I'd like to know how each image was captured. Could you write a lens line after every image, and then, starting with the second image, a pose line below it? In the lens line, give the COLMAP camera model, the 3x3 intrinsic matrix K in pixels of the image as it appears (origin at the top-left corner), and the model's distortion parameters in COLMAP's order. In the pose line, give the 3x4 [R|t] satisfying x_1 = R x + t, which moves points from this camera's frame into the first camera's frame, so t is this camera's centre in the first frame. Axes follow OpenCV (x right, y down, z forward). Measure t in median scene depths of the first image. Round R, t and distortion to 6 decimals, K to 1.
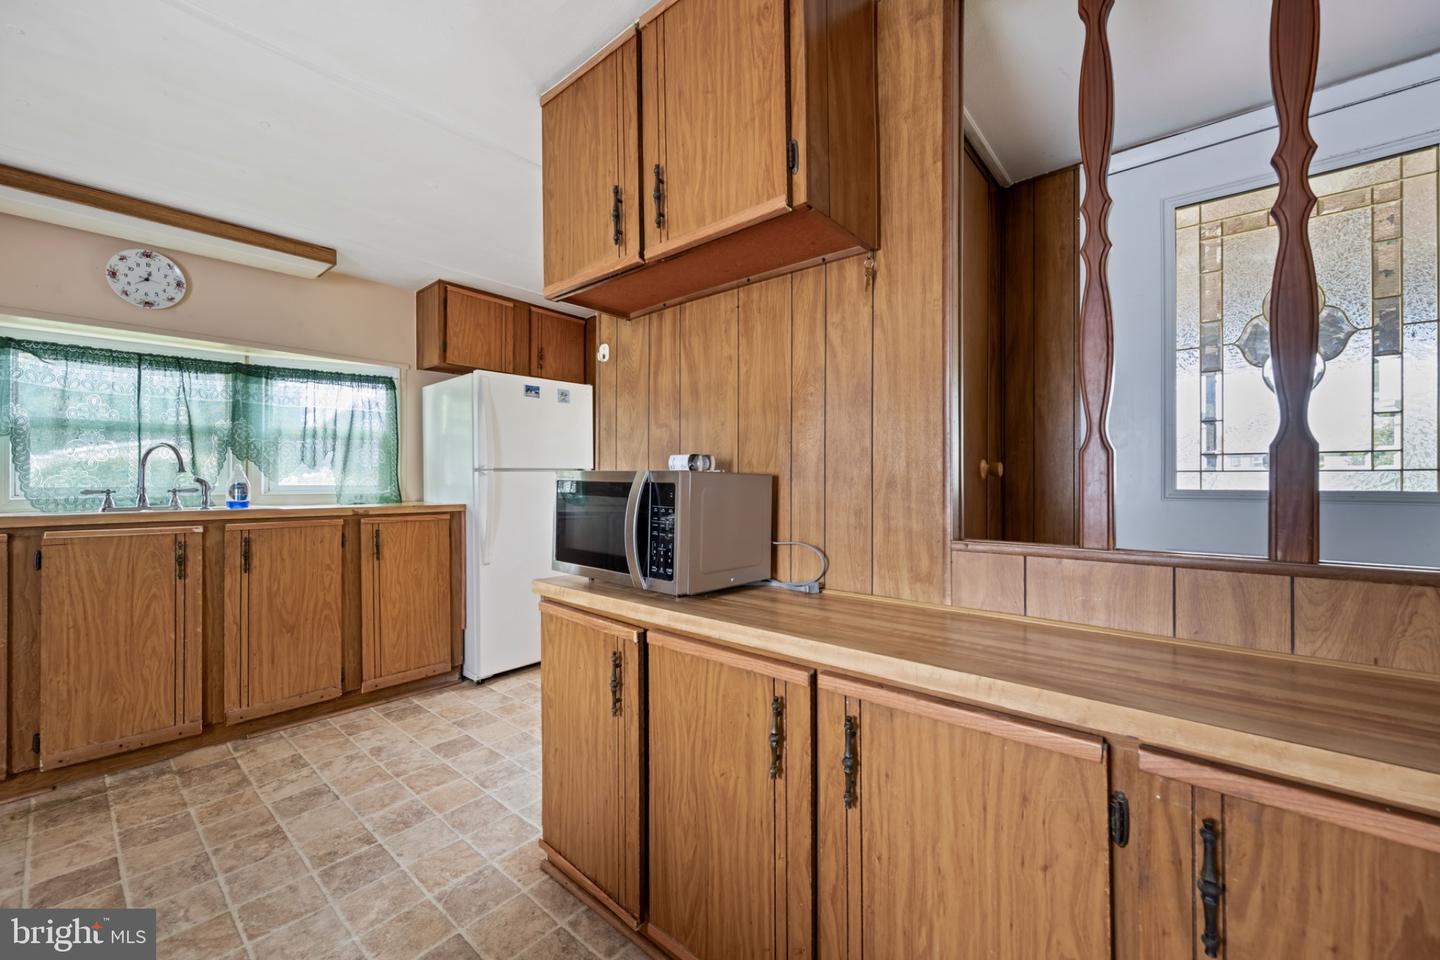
lens RADIAL K [[576.4, 0, 725.8], [0, 576.4, 476.9], [0, 0, 1]] dist [-0.001364, 0.000648]
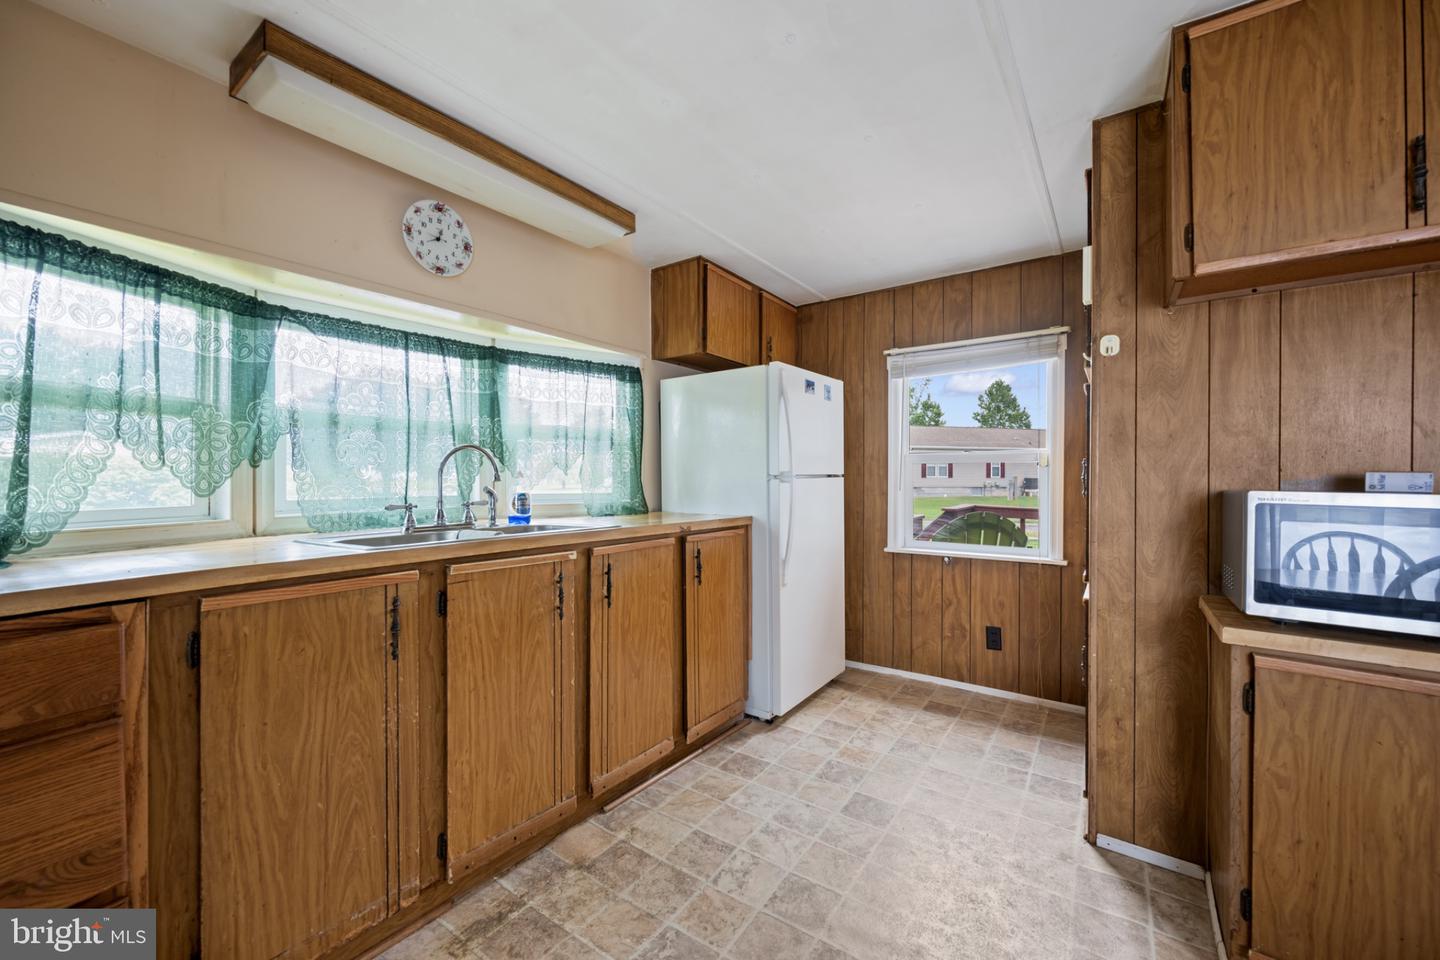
lens RADIAL K [[577.0, 0, 713.2], [0, 577.0, 477.0], [0, 0, 1]] dist [0.001157, 0.000071]
pose [[0.995686, 0.002504, 0.092754, -0.731257], [-0.003120, 0.999974, 0.006500, -0.021108], [-0.092735, -0.006761, 0.995668, 0.175569]]
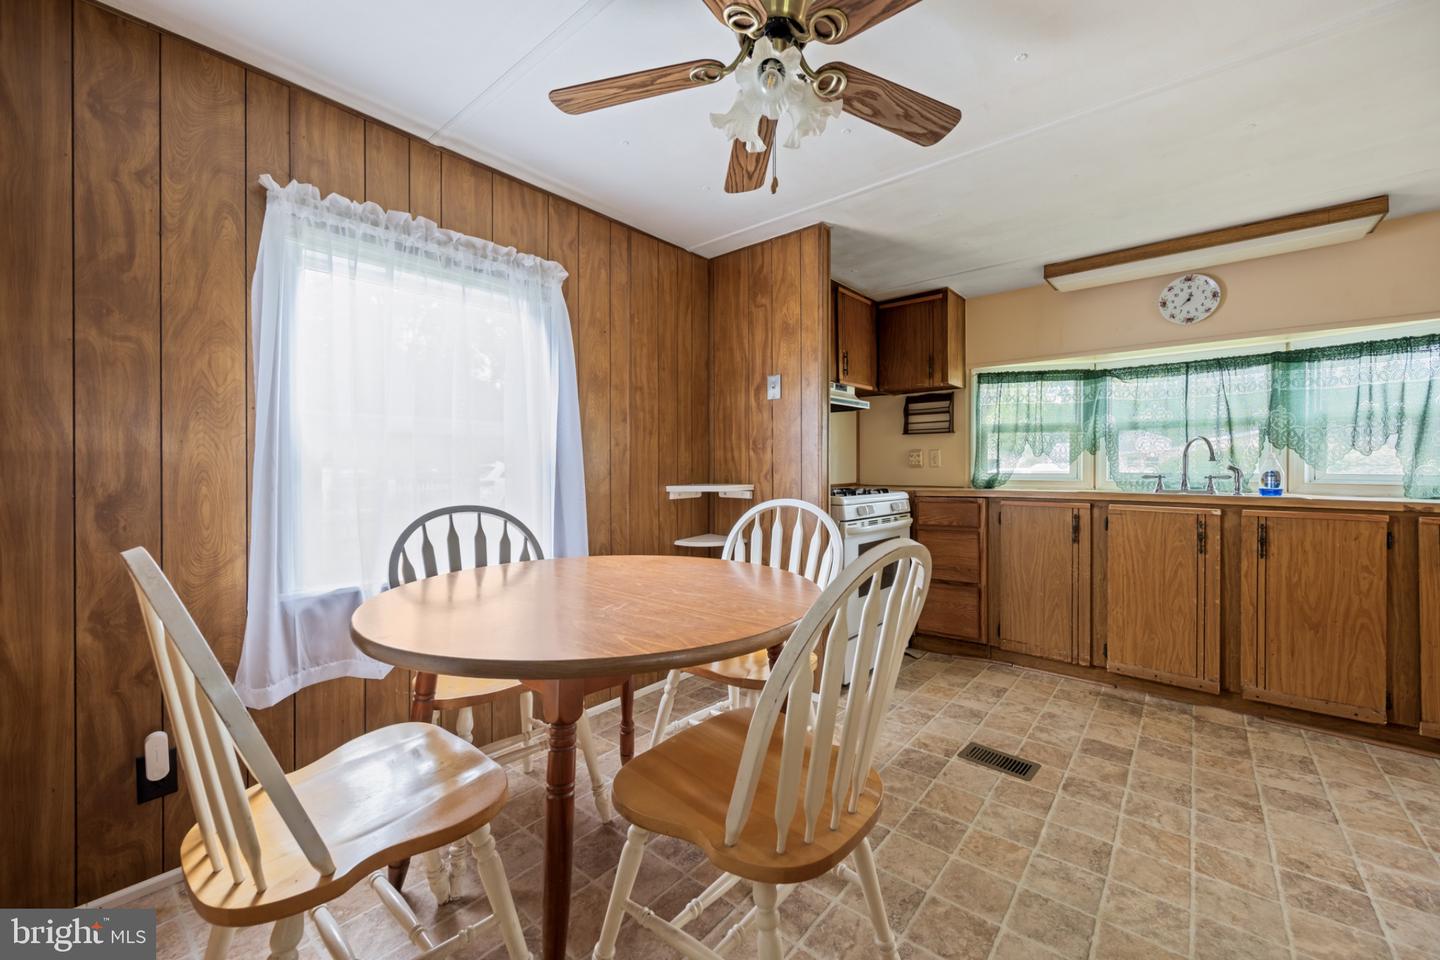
lens RADIAL K [[553.6, 0, 720.1], [0, 553.6, 467.9], [0, 0, 1]] dist [-0.000655, 0.000265]
pose [[-0.002383, 0.004025, -0.999989, 0.151267], [0.003590, 0.999985, 0.004016, -0.002490], [0.999991, -0.003580, -0.002397, 0.032298]]
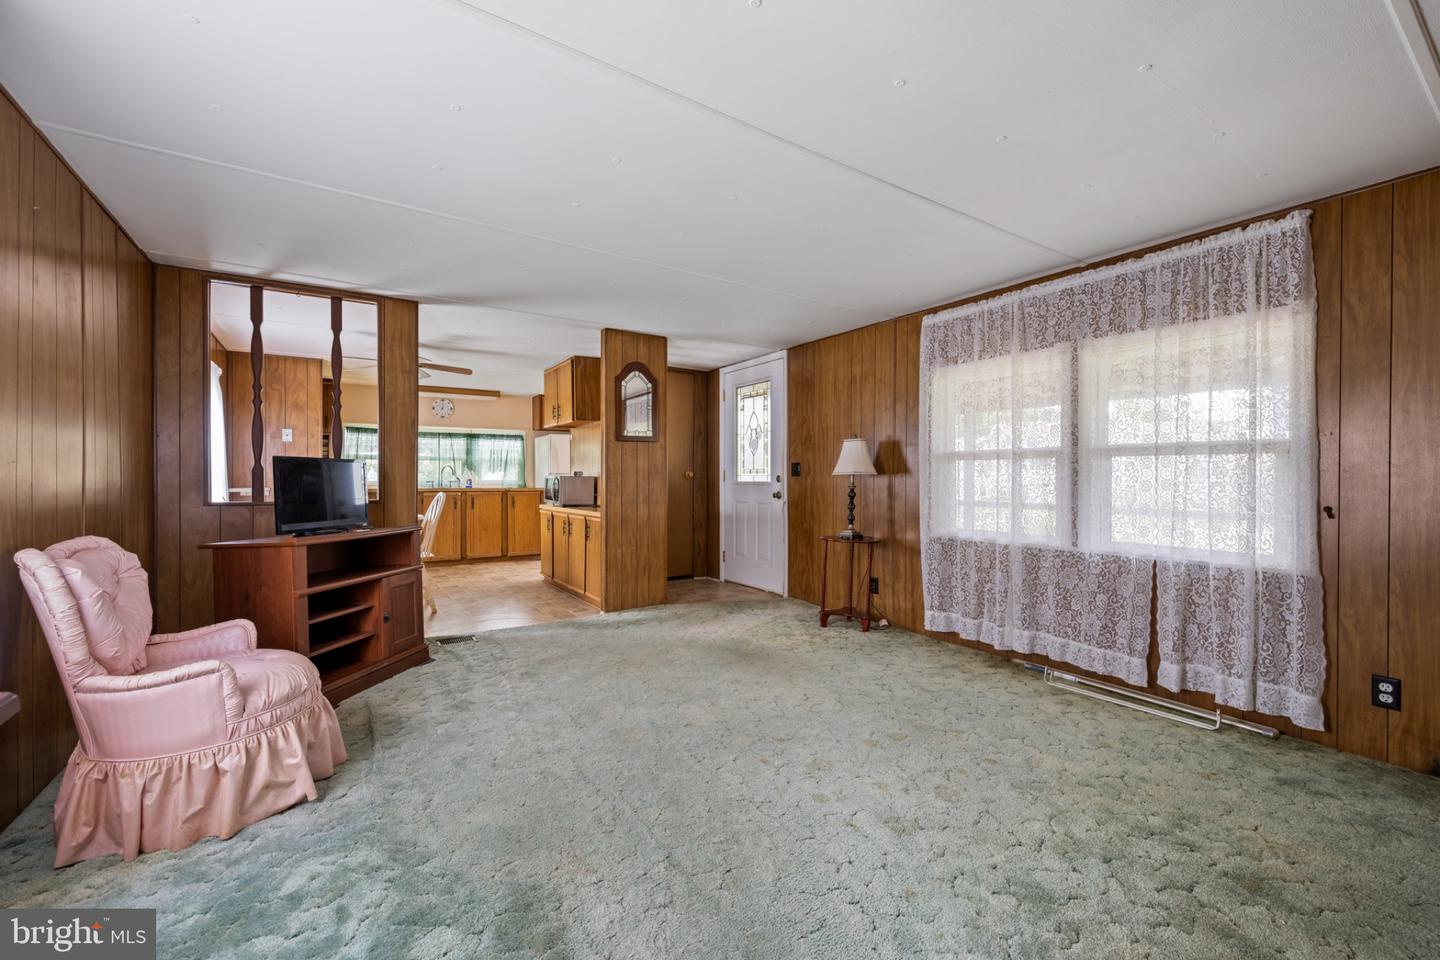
lens RADIAL K [[586.1, 0, 723.5], [0, 586.1, 480.2], [0, 0, 1]] dist [0.000730, 0.000101]
pose [[0.963150, -0.000645, -0.268964, 1.198045], [0.003307, 0.999950, 0.009447, -0.006963], [0.268945, -0.009988, 0.963104, -1.524344]]
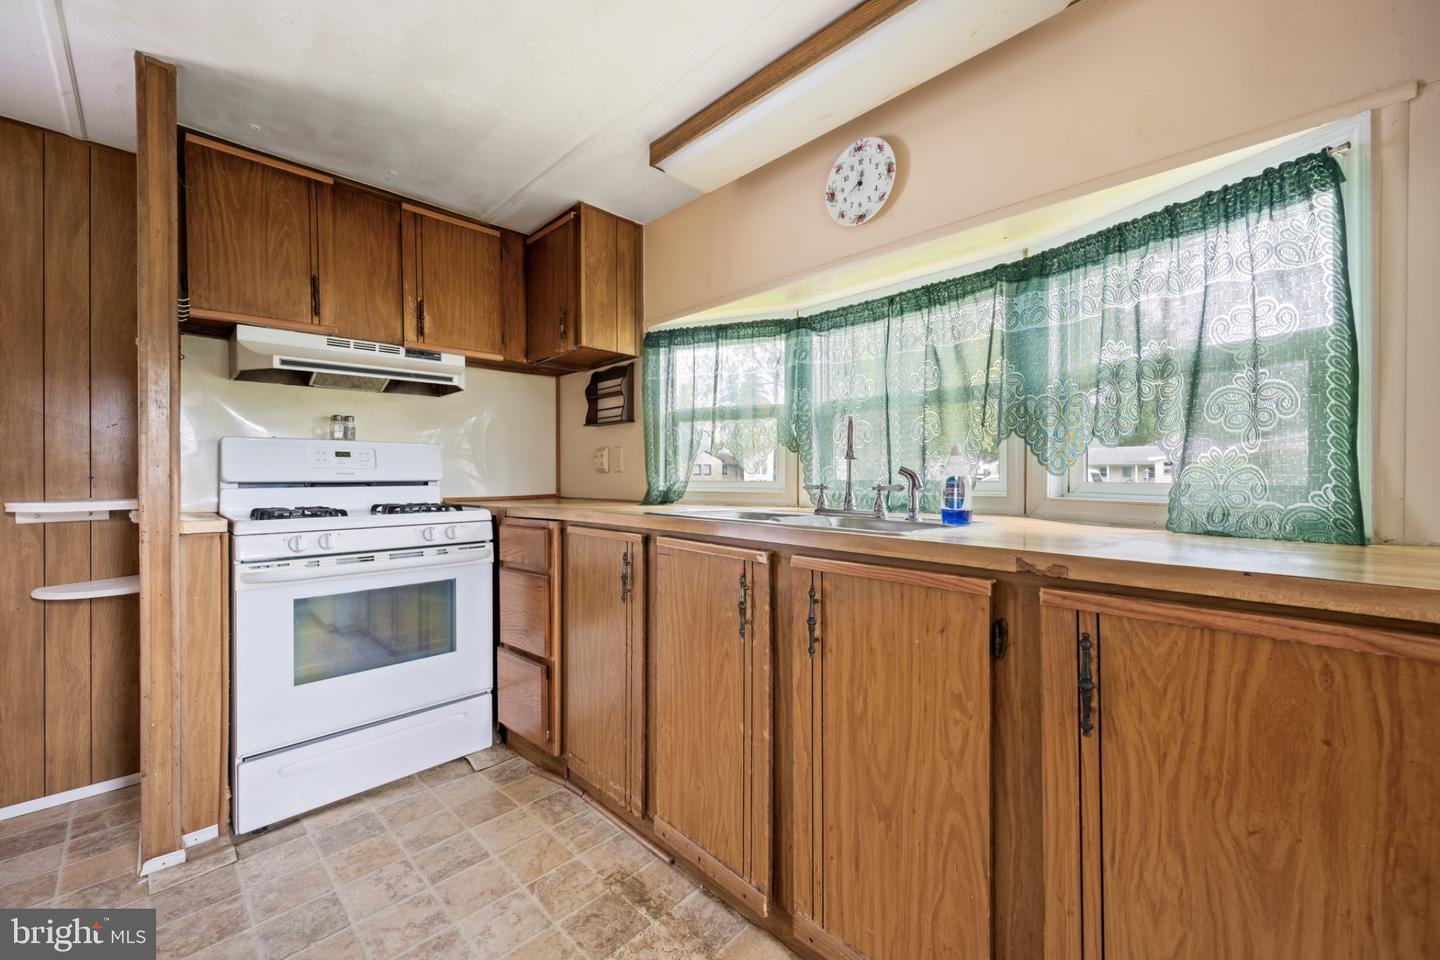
lens RADIAL K [[564.4, 0, 718.9], [0, 564.4, 473.8], [0, 0, 1]] dist [-0.000996, -0.000008]
pose [[-0.067523, 0.002703, -0.997714, -0.326503], [0.006333, 0.999977, 0.002281, 0.005829], [0.997698, -0.006165, -0.067539, 0.912840]]
